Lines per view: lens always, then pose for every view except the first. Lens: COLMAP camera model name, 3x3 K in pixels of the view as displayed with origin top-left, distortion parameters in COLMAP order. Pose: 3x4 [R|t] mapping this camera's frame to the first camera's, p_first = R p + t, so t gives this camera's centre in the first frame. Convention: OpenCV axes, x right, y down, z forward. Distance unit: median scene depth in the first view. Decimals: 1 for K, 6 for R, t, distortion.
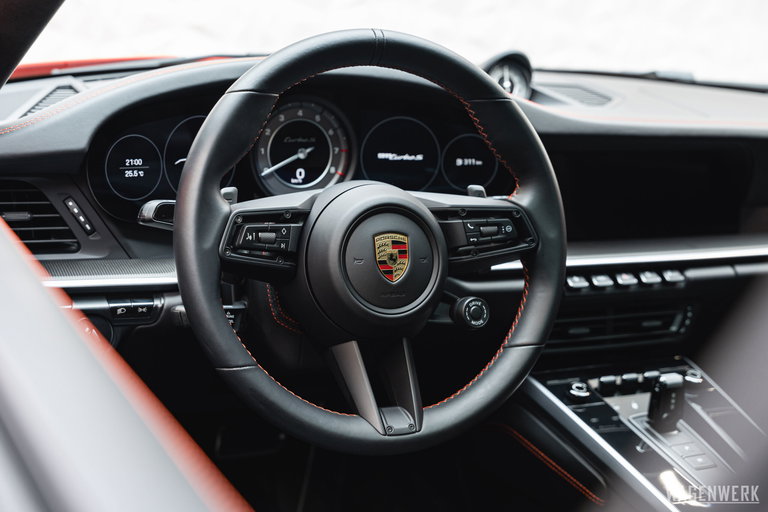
lens RADIAL K [[1100.7, 0, 384.4], [0, 1100.7, 259.4], [0, 0, 1]] dist [0.004082, 0.000000]
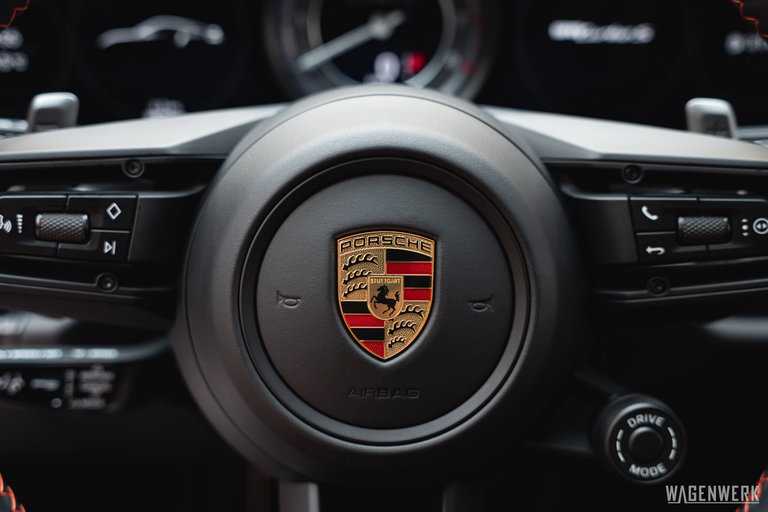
lens RADIAL K [[1064.5, 0, 384.9], [0, 1064.5, 262.6], [0, 0, 1]] dist [0.044563, 0.000000]
pose [[0.913299, 0.083679, -0.398602, 0.140117], [-0.042552, 0.992915, 0.110947, -0.049337], [0.405062, -0.084367, 0.910389, 0.626316]]
